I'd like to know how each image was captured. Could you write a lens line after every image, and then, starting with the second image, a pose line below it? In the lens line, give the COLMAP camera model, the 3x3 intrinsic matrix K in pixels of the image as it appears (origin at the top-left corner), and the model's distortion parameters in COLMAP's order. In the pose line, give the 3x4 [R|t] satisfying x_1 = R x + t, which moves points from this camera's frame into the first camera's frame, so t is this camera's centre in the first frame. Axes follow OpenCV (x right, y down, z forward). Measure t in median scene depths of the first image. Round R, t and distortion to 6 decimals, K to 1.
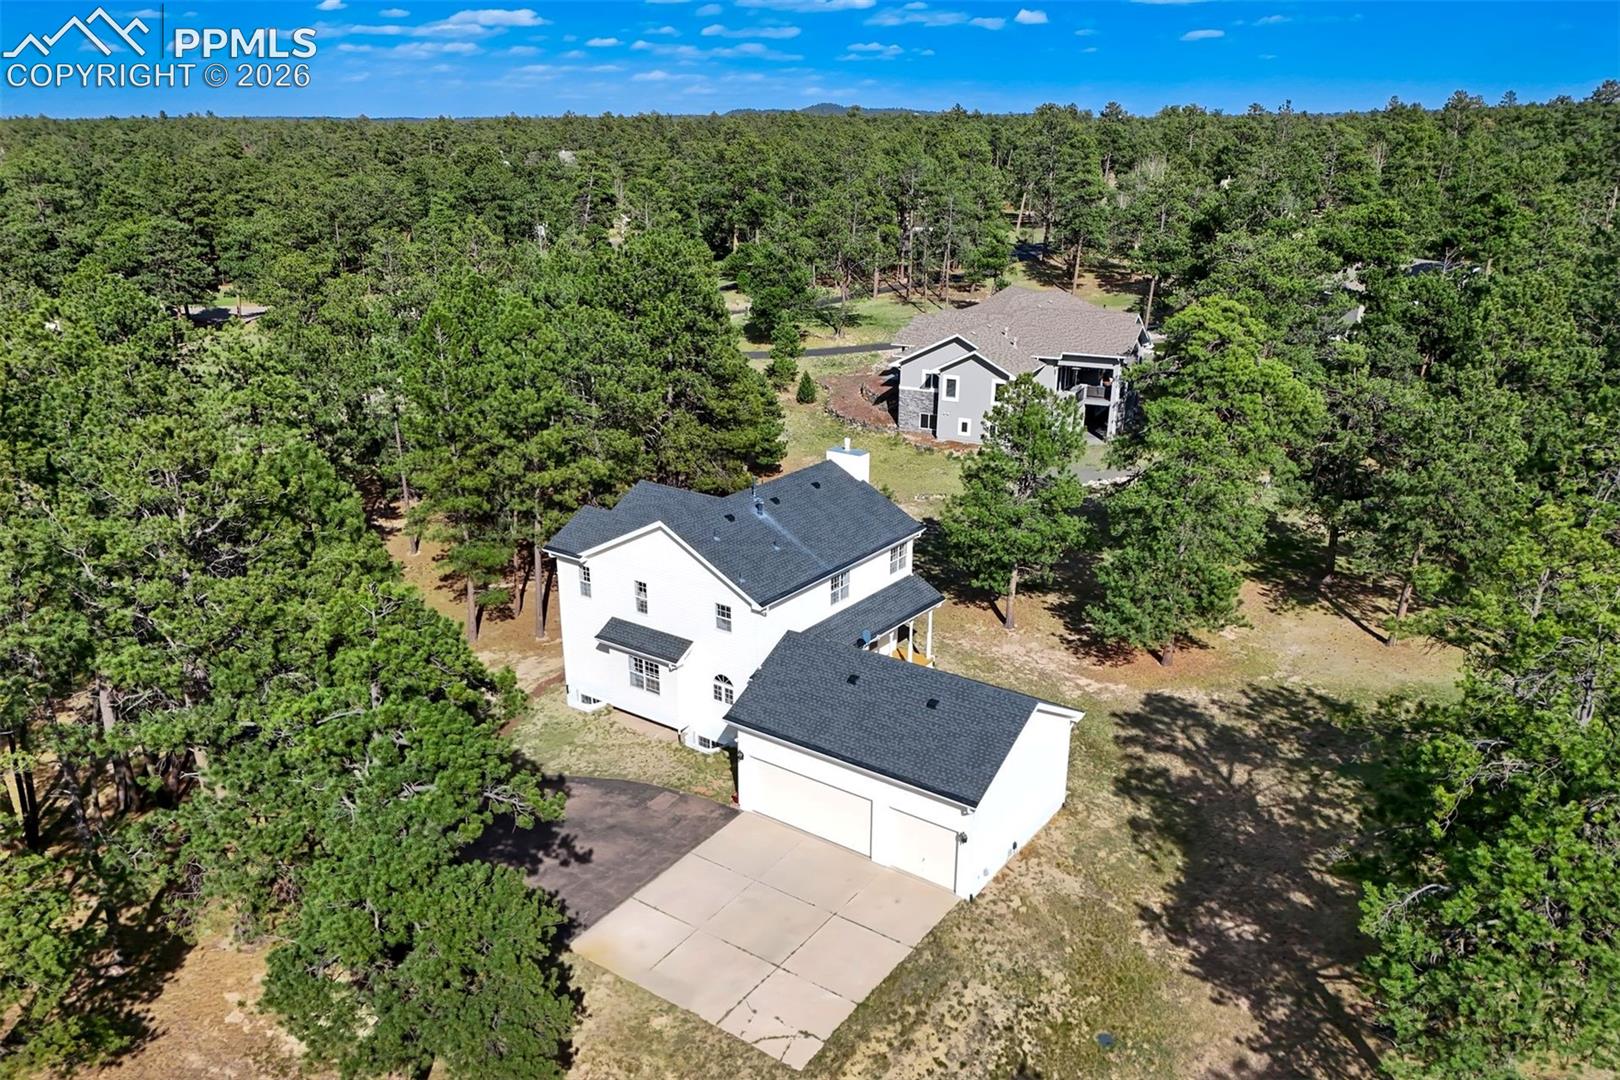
lens RADIAL K [[1199.2, 0, 810.0], [0, 1199.2, 540.0], [0, 0, 1]] dist [0.096934, 0.000432]
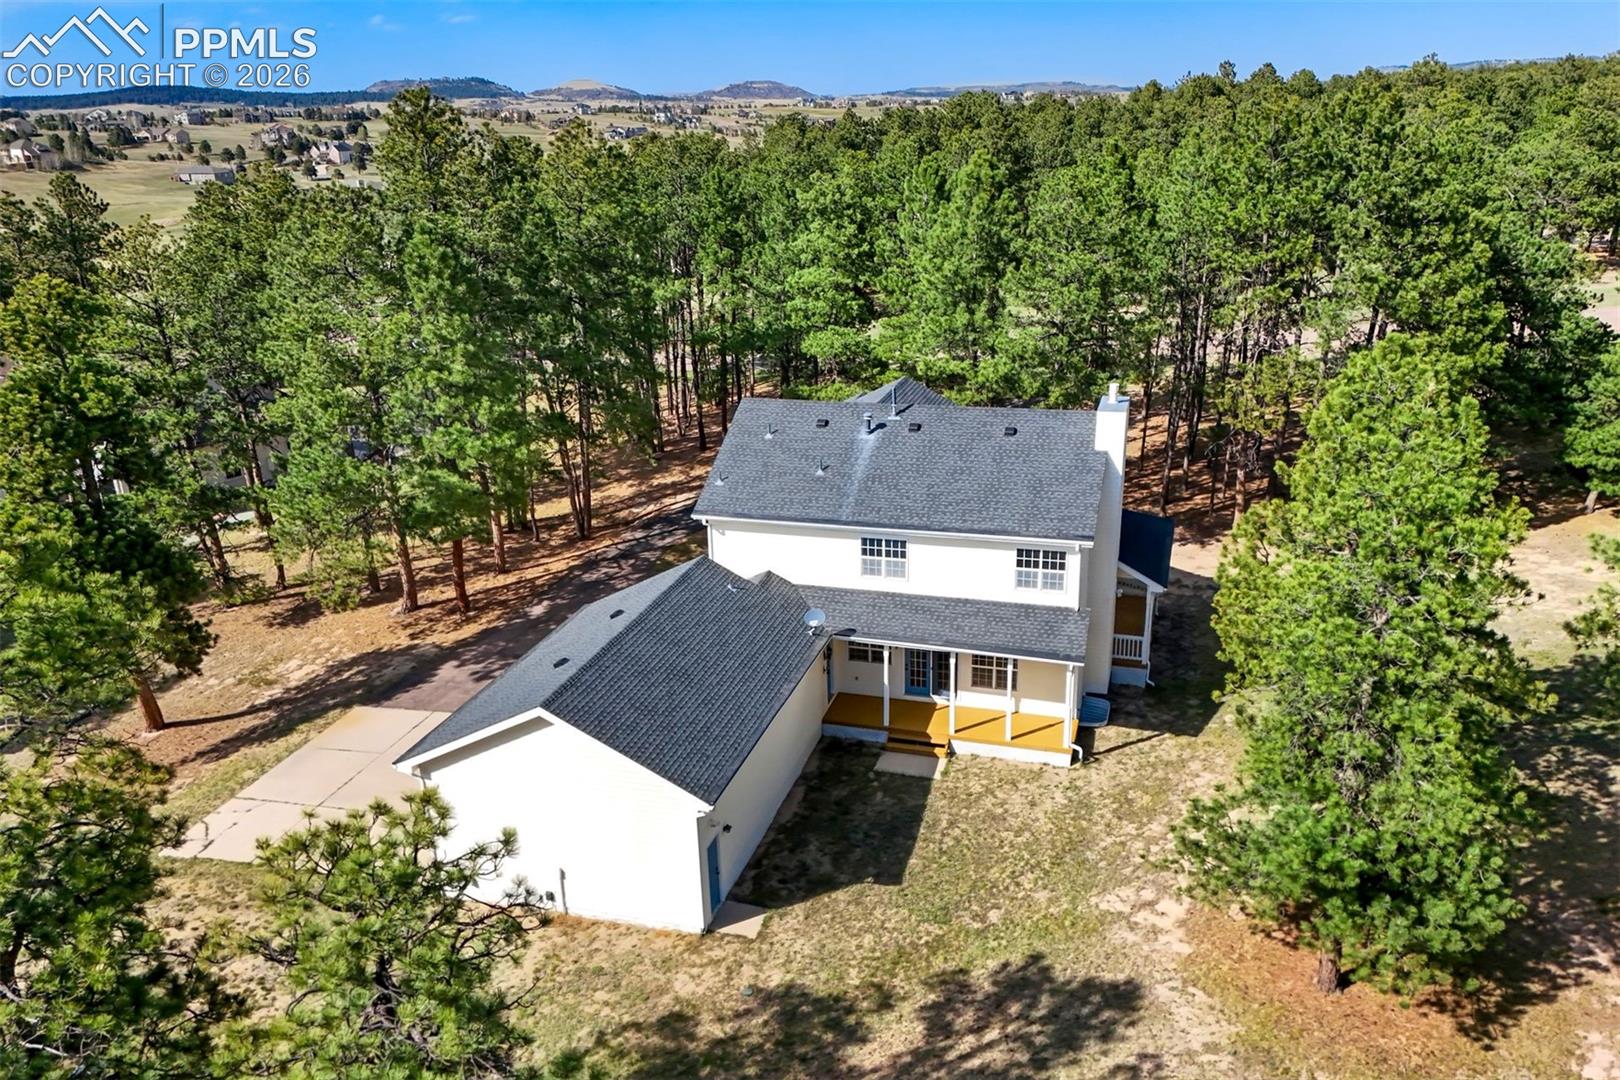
lens RADIAL K [[1199.2, 0, 810.0], [0, 1199.2, 540.0], [0, 0, 1]] dist [0.096934, 0.000432]
pose [[0.288150, 0.289894, -0.912651, 0.663678], [-0.273773, 0.938233, 0.211581, -0.110320], [0.917615, 0.188892, 0.349717, 0.708055]]
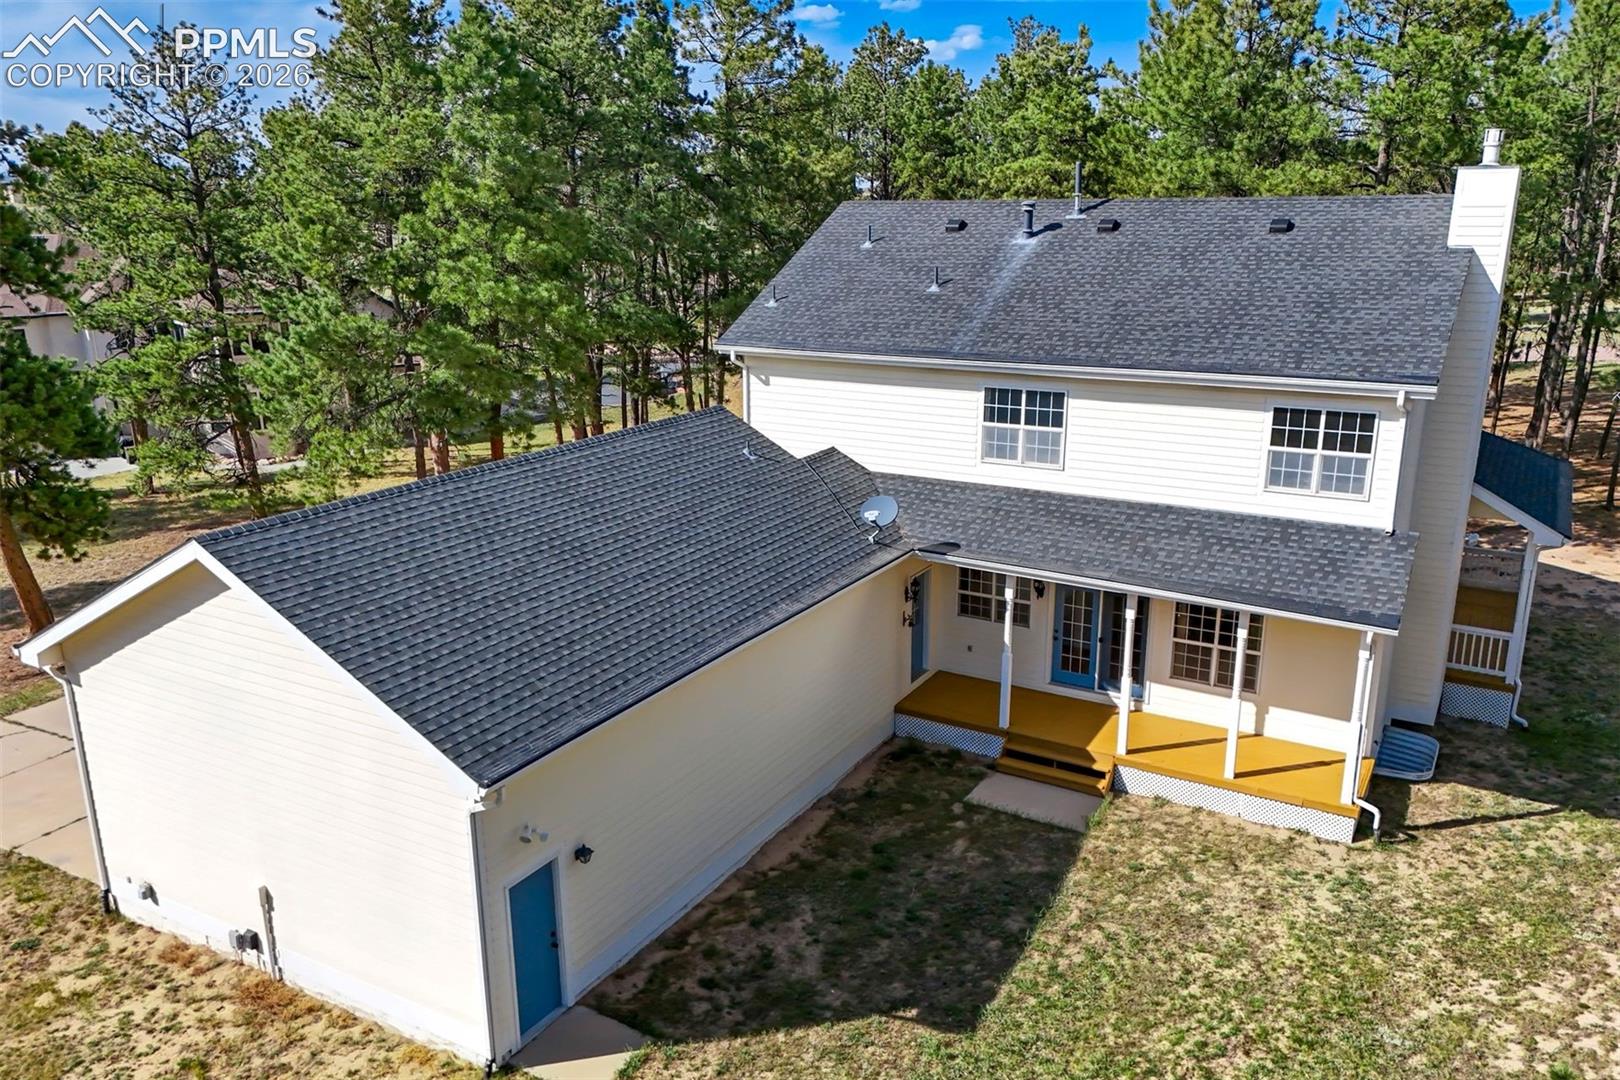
lens RADIAL K [[1166.7, 0, 836.0], [0, 1166.7, 543.0], [0, 0, 1]] dist [0.040527, 0.000917]
pose [[0.066028, 0.245583, -0.967124, 0.408735], [-0.313387, 0.925299, 0.213567, 0.011856], [0.947327, 0.288983, 0.138058, 0.899499]]
